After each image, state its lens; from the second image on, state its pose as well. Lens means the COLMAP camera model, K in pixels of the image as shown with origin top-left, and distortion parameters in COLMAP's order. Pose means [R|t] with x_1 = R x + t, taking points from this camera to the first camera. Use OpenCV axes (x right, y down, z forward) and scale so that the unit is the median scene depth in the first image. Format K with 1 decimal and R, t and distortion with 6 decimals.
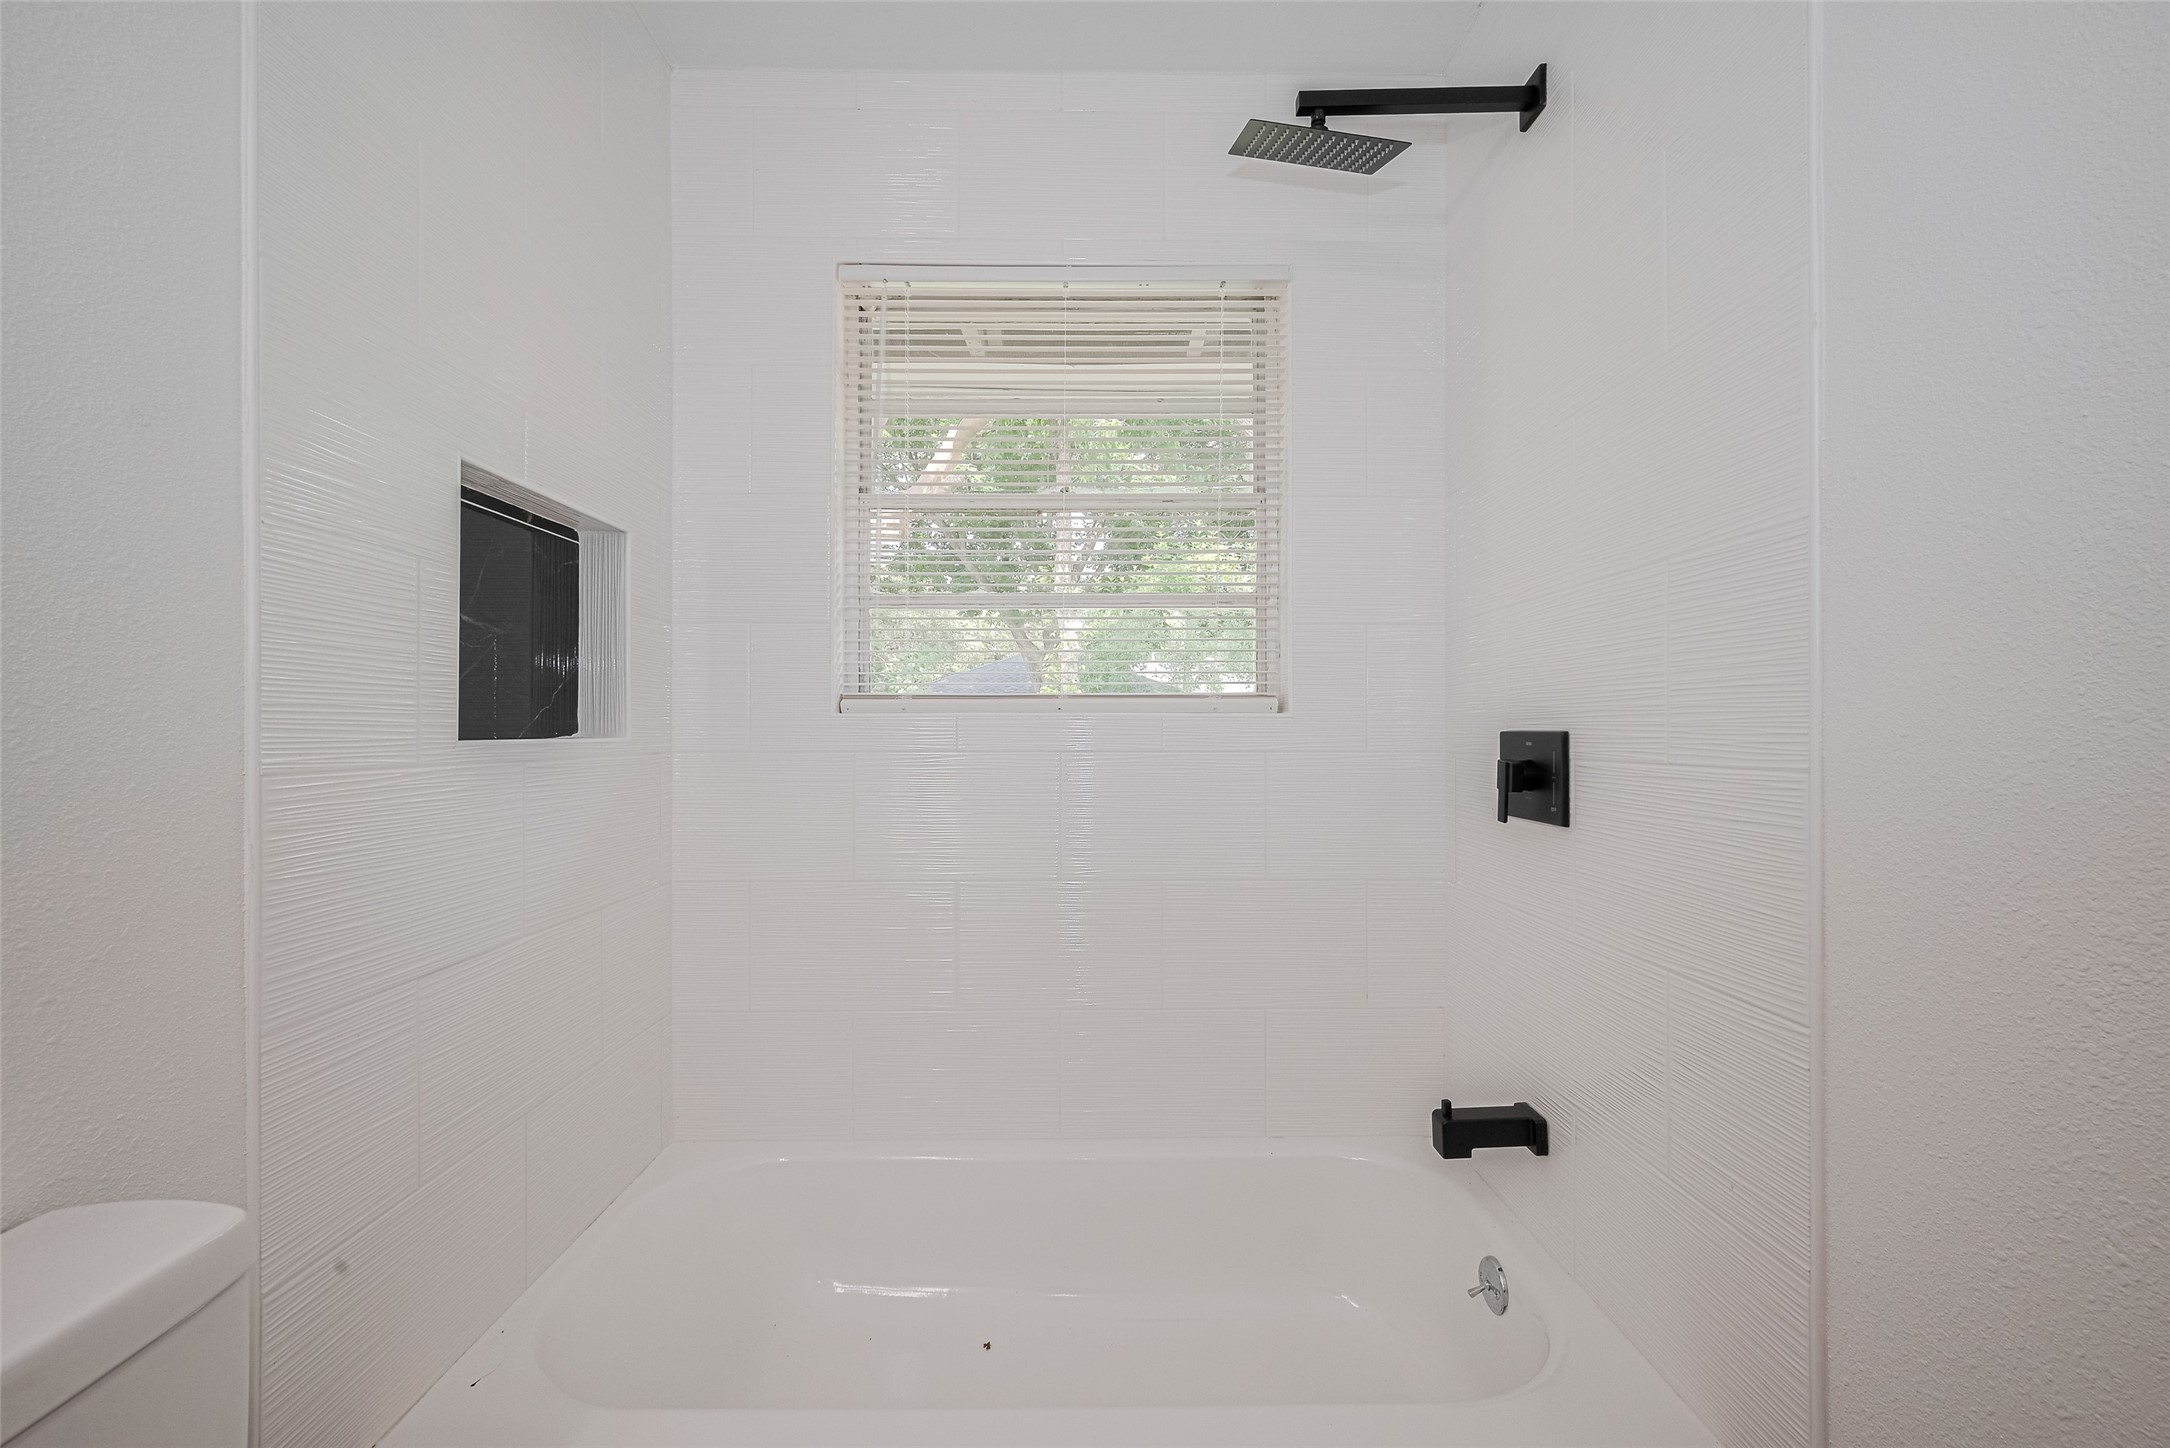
lens RADIAL K [[845.9, 0, 1088.5], [0, 845.9, 734.4], [0, 0, 1]] dist [-0.002130, -0.000225]
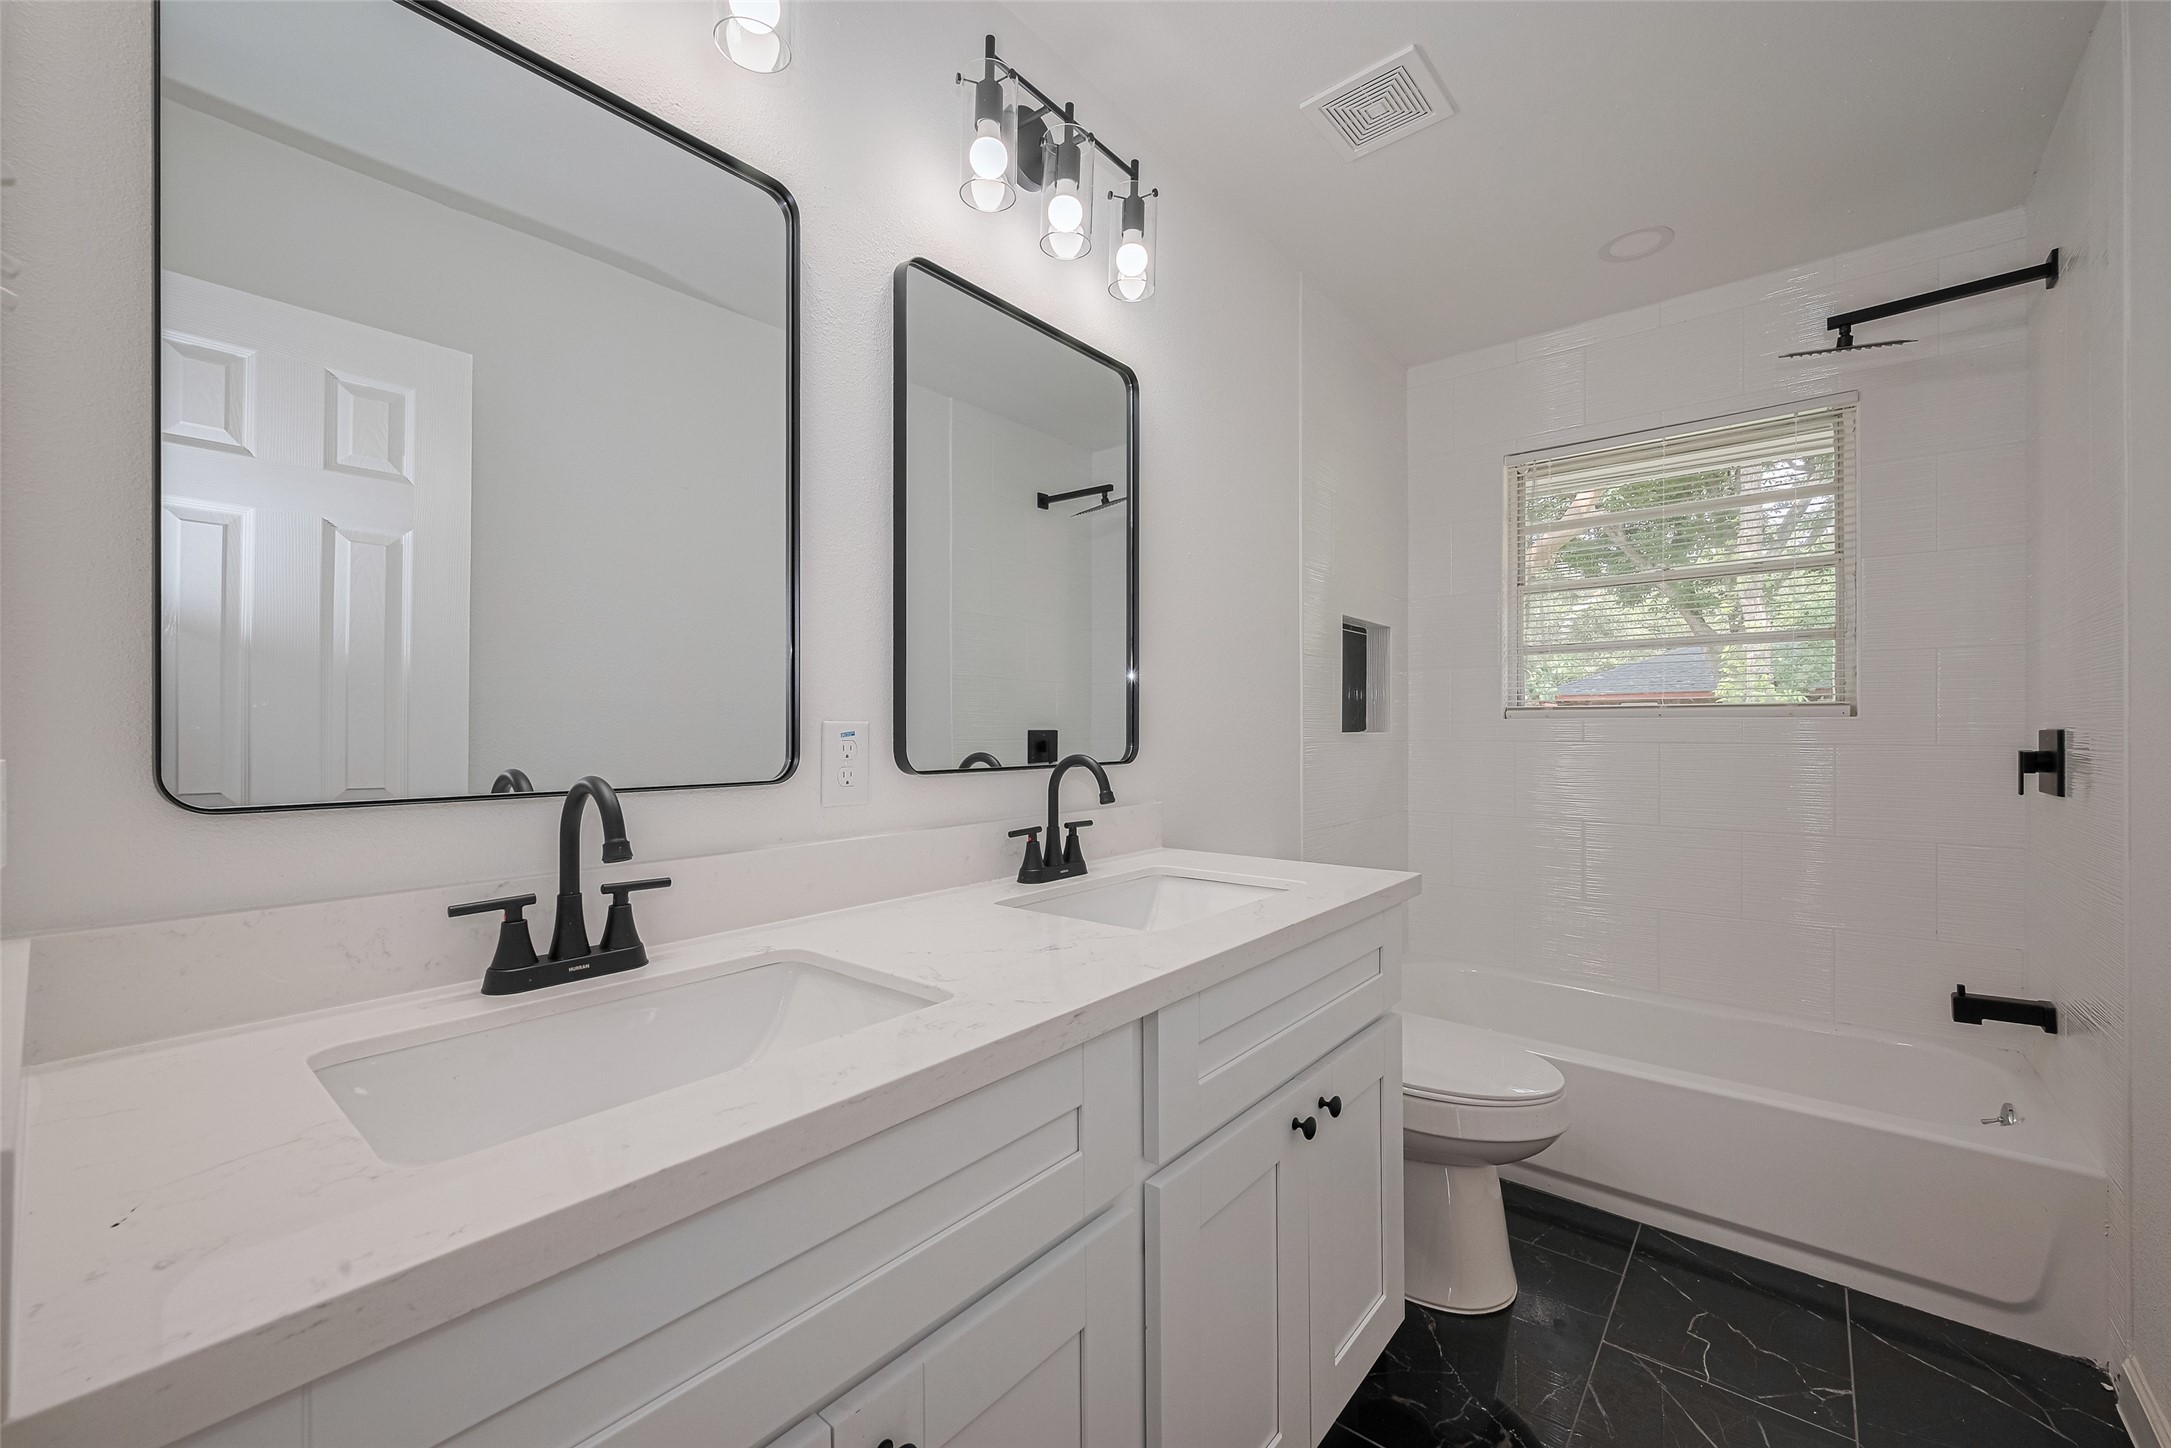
lens RADIAL K [[866.0, 0, 1087.5], [0, 866.0, 728.0], [0, 0, 1]] dist [-0.000881, -0.000424]
pose [[0.761436, -0.001069, -0.648239, 0.196535], [-0.004498, 0.999966, -0.006932, 0.008412], [0.648225, 0.008194, 0.761405, -0.884356]]
